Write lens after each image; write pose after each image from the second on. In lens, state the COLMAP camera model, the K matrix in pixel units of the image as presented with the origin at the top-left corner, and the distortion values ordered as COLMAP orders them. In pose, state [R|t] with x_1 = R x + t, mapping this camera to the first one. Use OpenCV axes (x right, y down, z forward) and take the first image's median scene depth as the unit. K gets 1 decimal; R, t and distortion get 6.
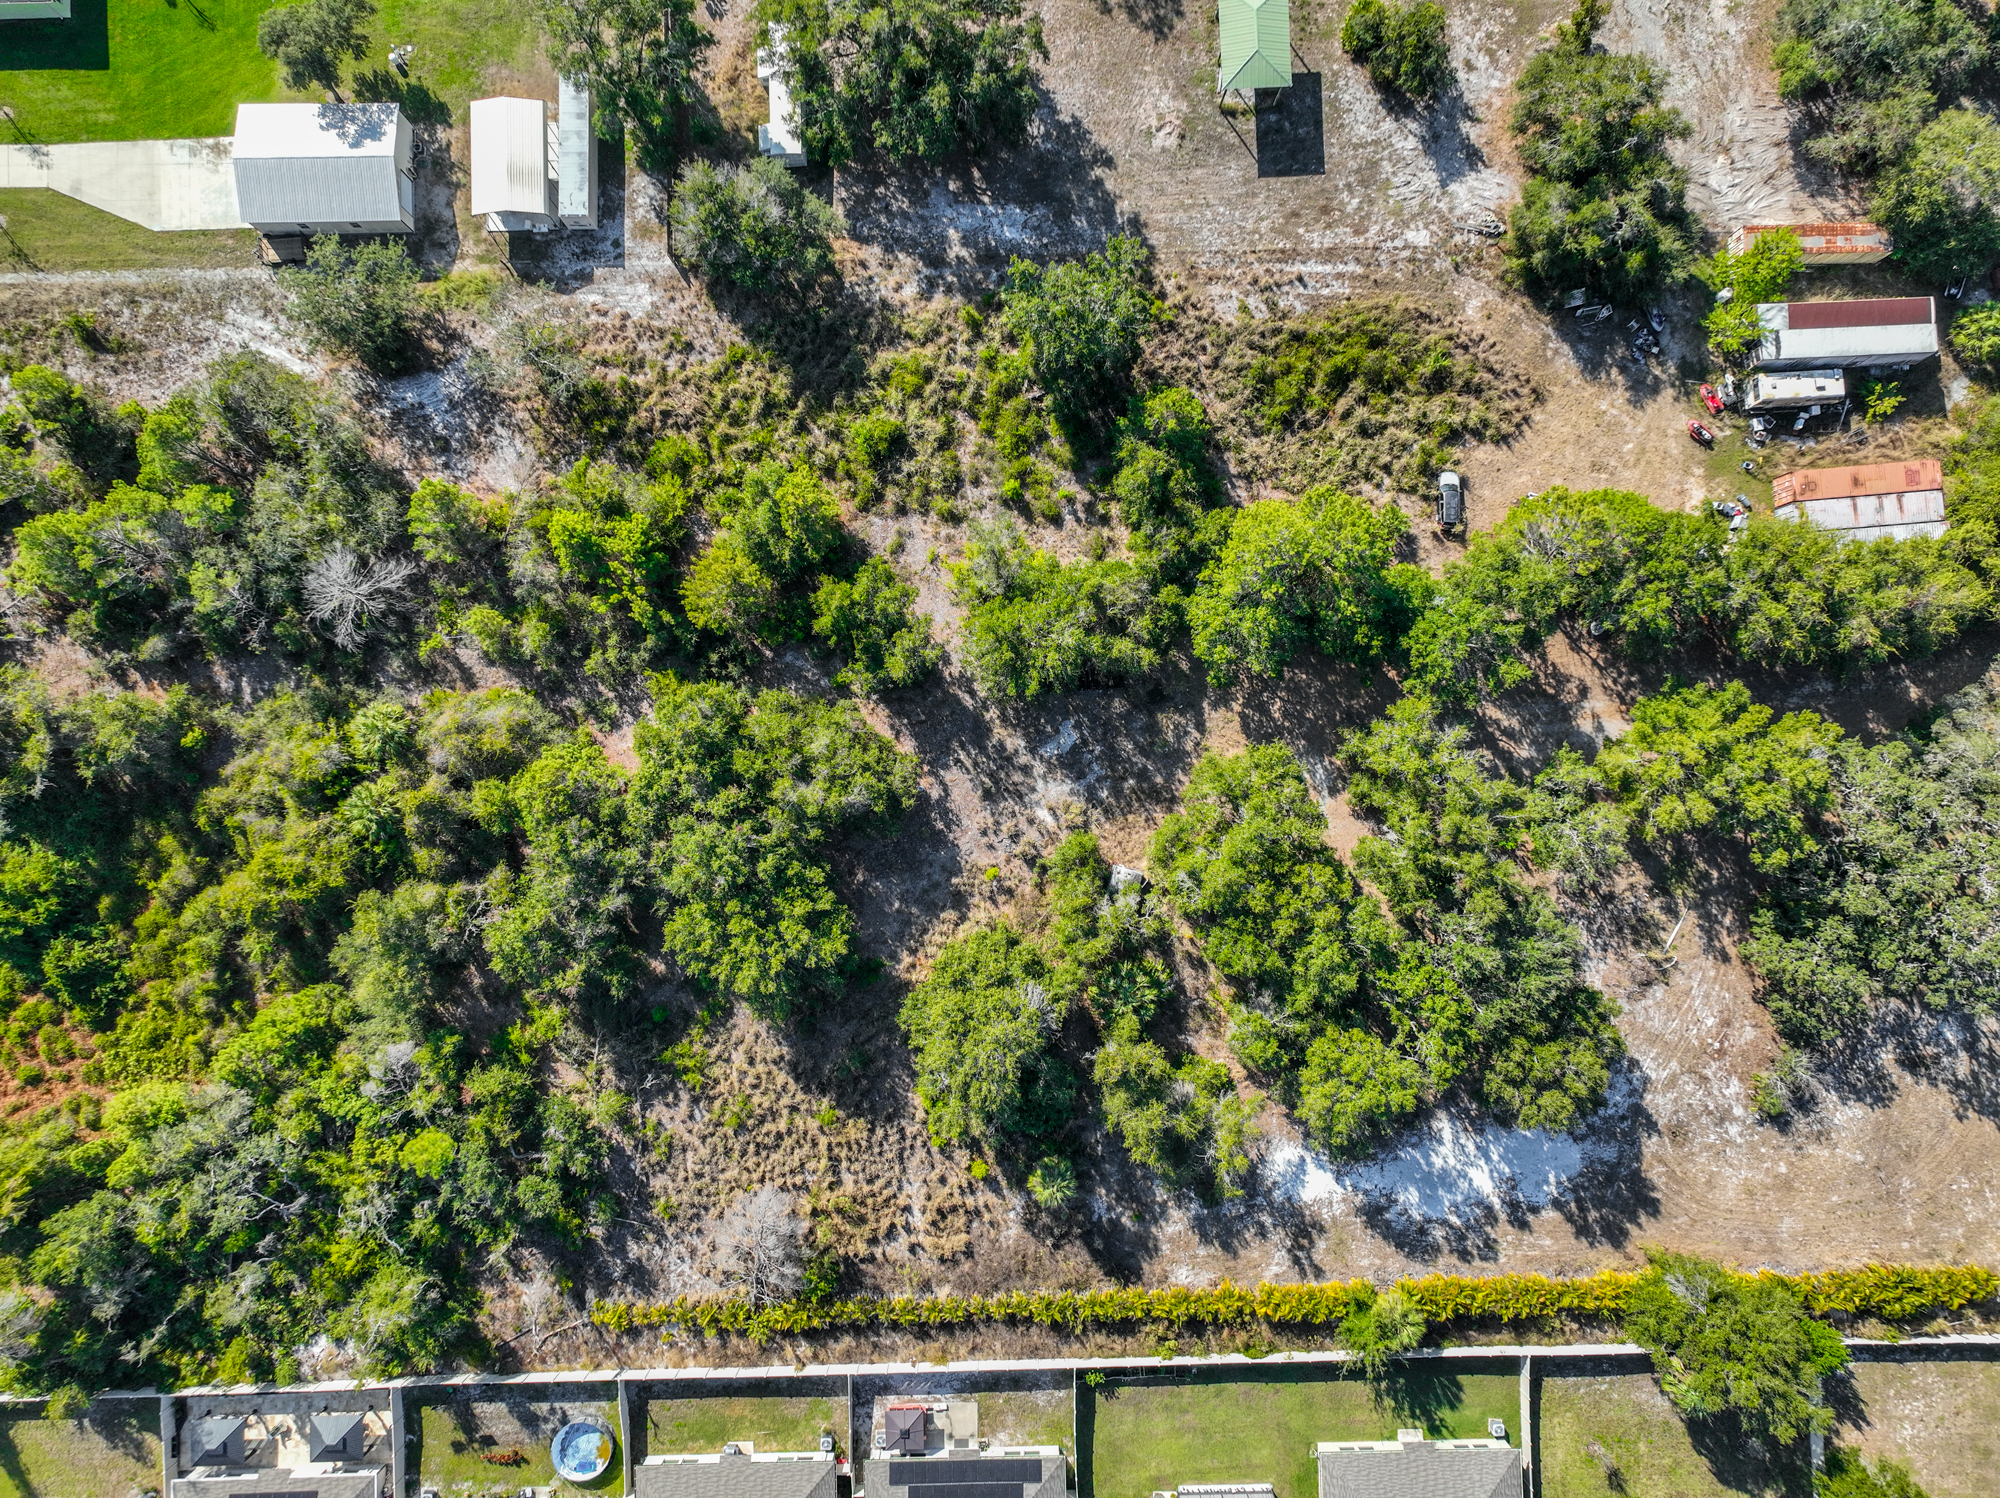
lens RADIAL K [[1356.4, 0, 1000.0], [0, 1356.4, 749.0], [0, 0, 1]] dist [0.000210, 0.013524]
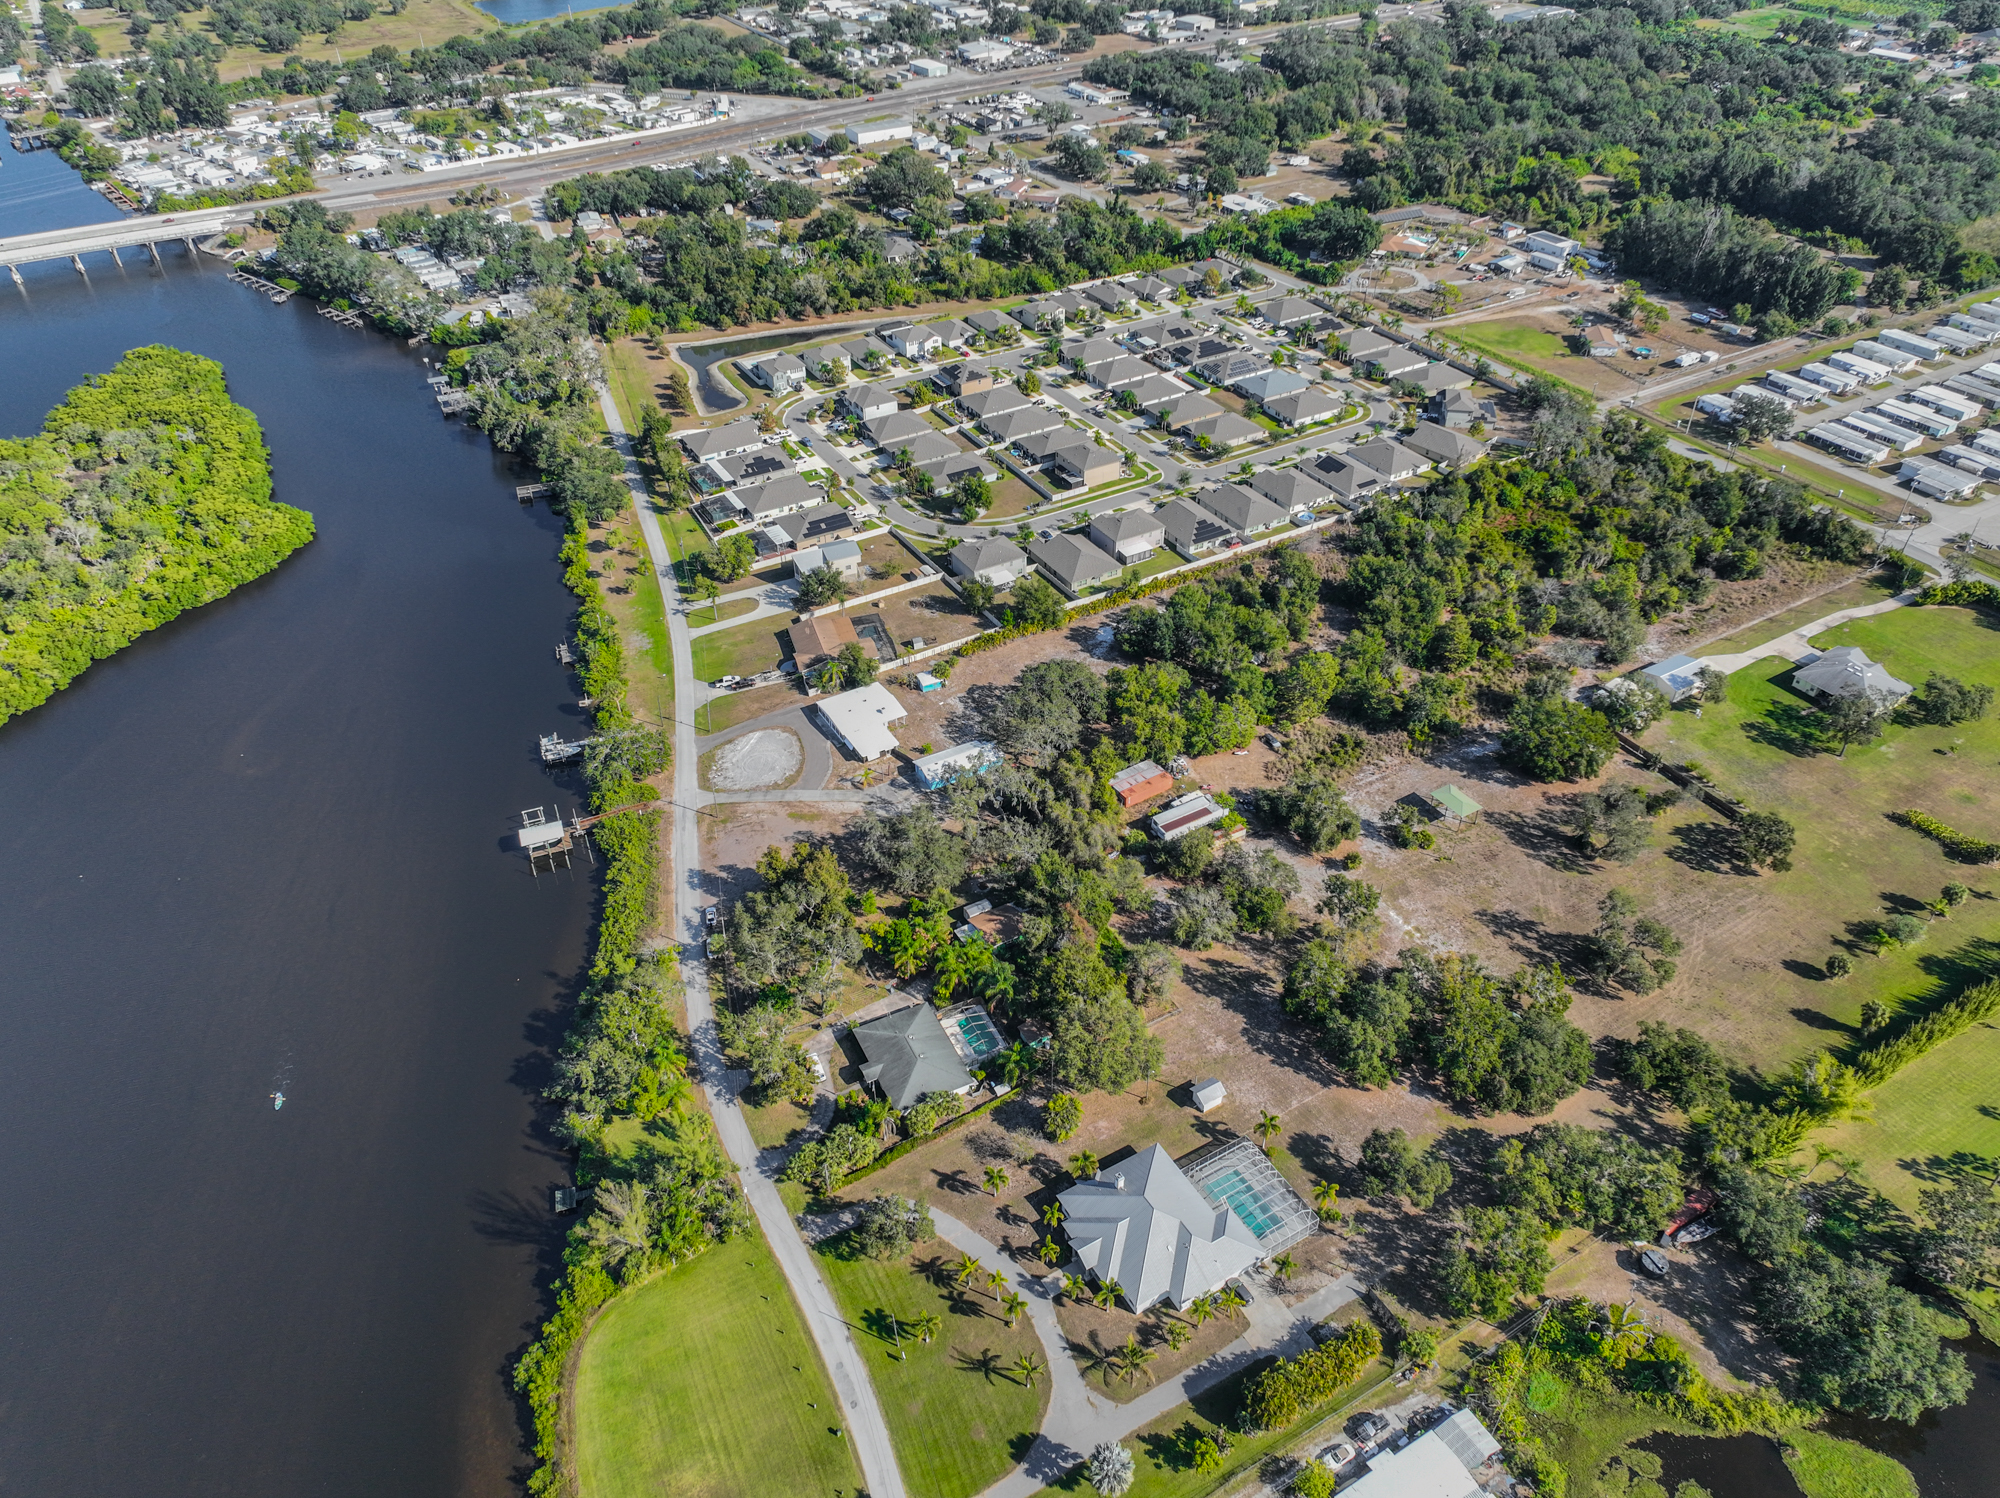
lens RADIAL K [[1393.5, 0, 1008.3], [0, 1393.5, 748.0], [0, 0, 1]] dist [-0.001503, 0.020166]
pose [[-0.875610, 0.296549, -0.381268, 1.813158], [-0.482330, -0.494675, 0.722949, -1.896307], [0.025786, 0.816918, 0.576177, -0.543758]]
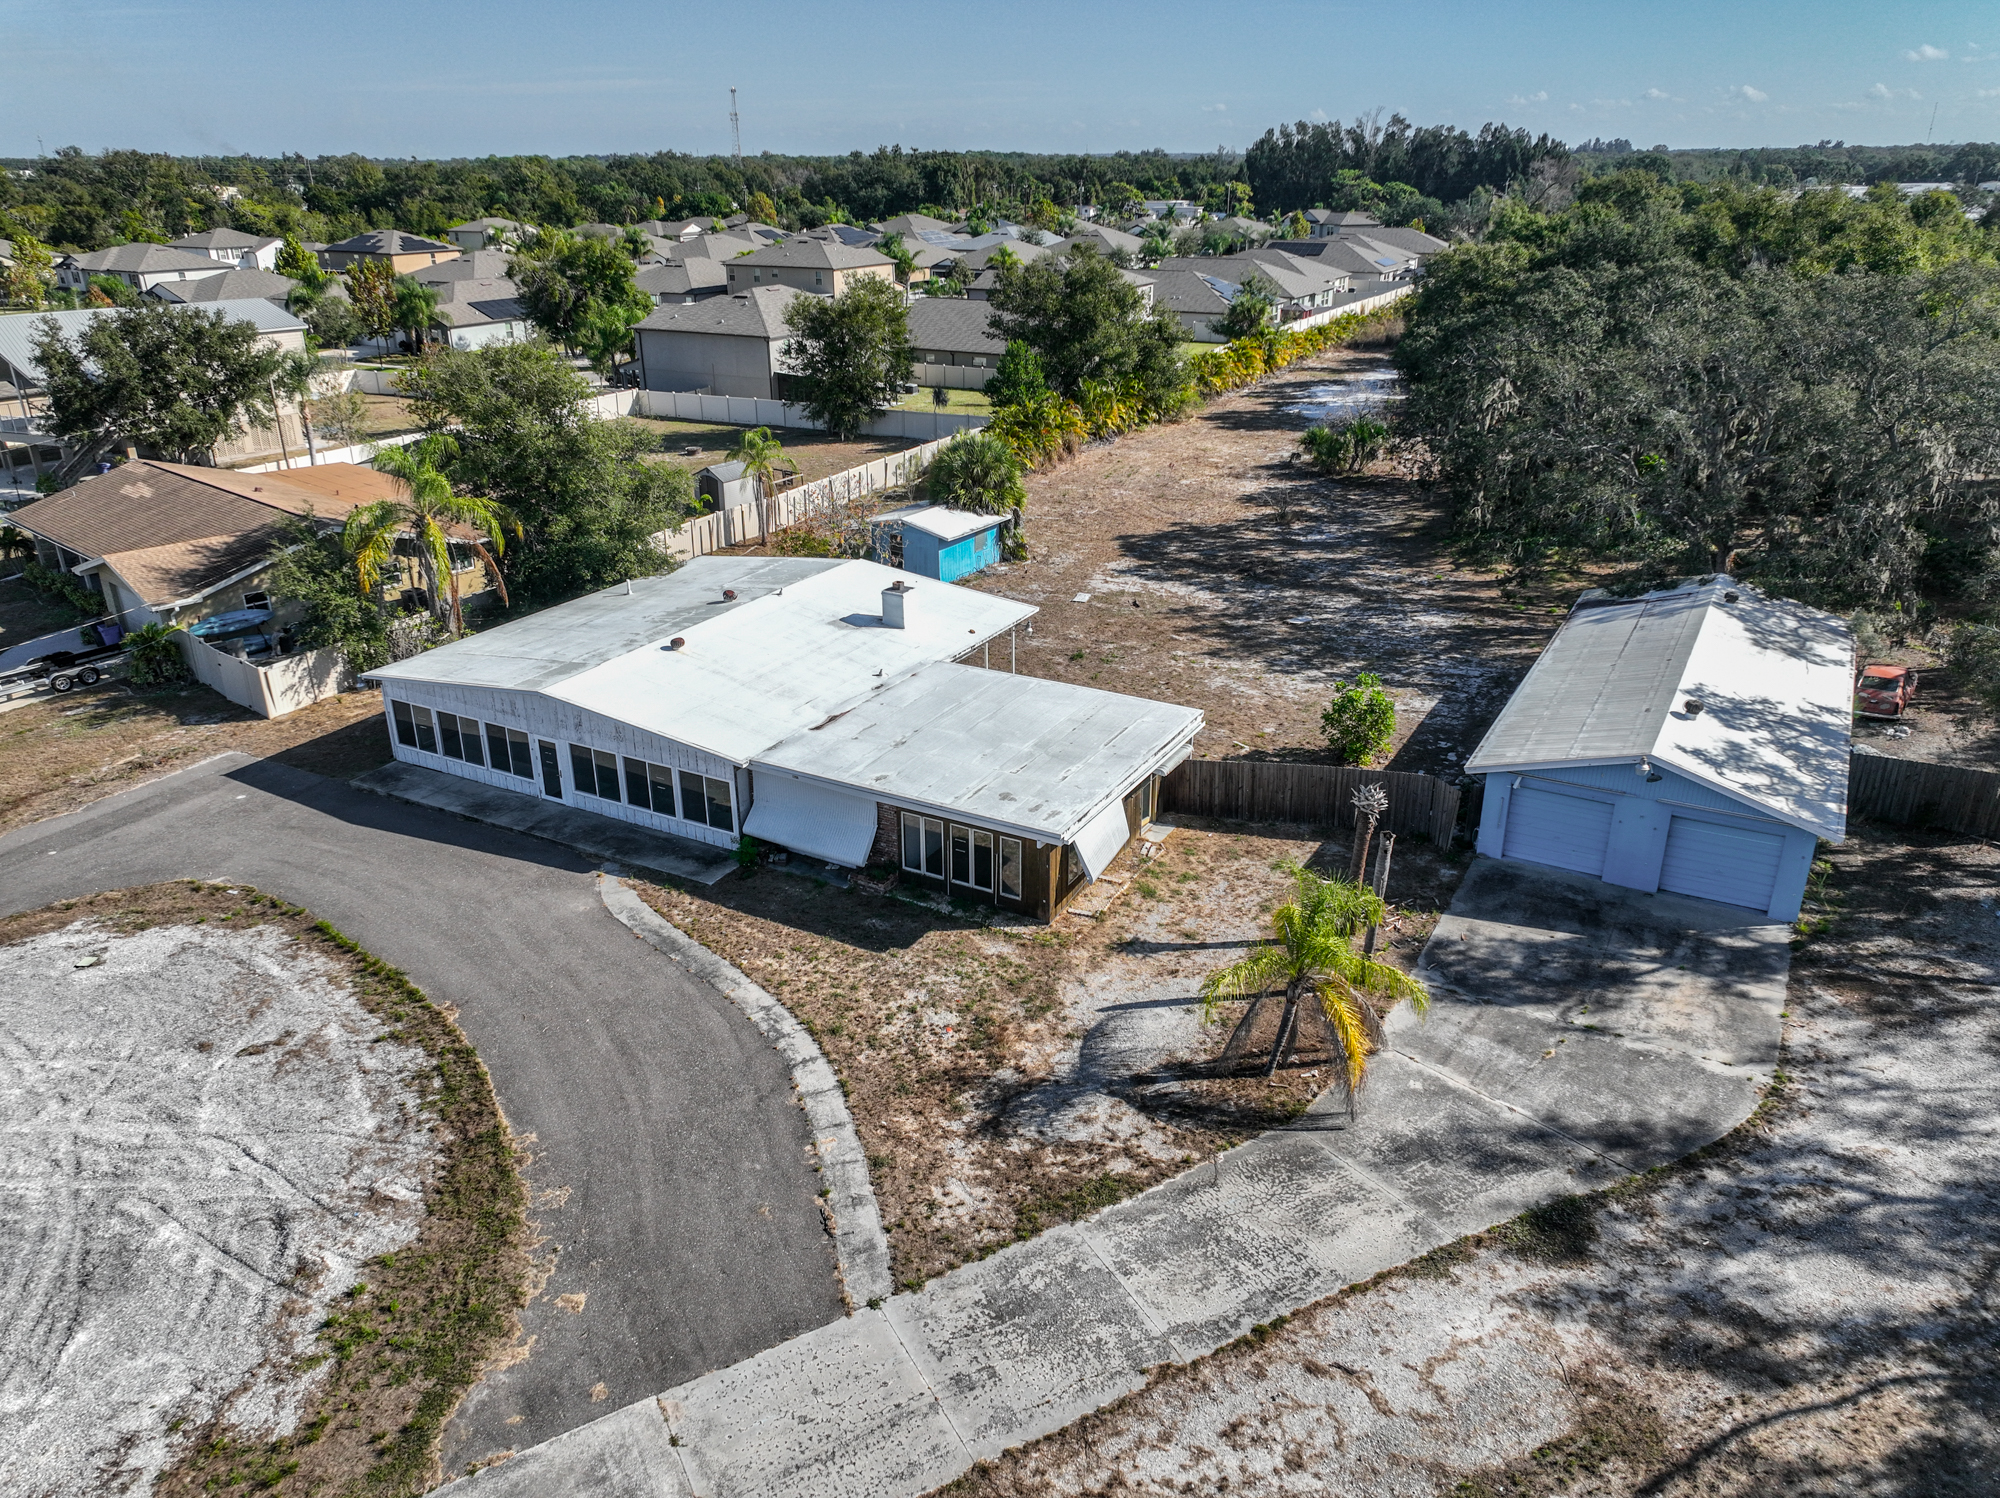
lens RADIAL K [[1393.5, 0, 1008.3], [0, 1393.5, 748.0], [0, 0, 1]] dist [-0.001503, 0.020166]
pose [[-0.503026, 0.336236, -0.796185, 1.277017], [-0.863429, -0.154847, 0.480117, 0.022597], [0.038146, 0.928960, 0.368209, 0.866166]]
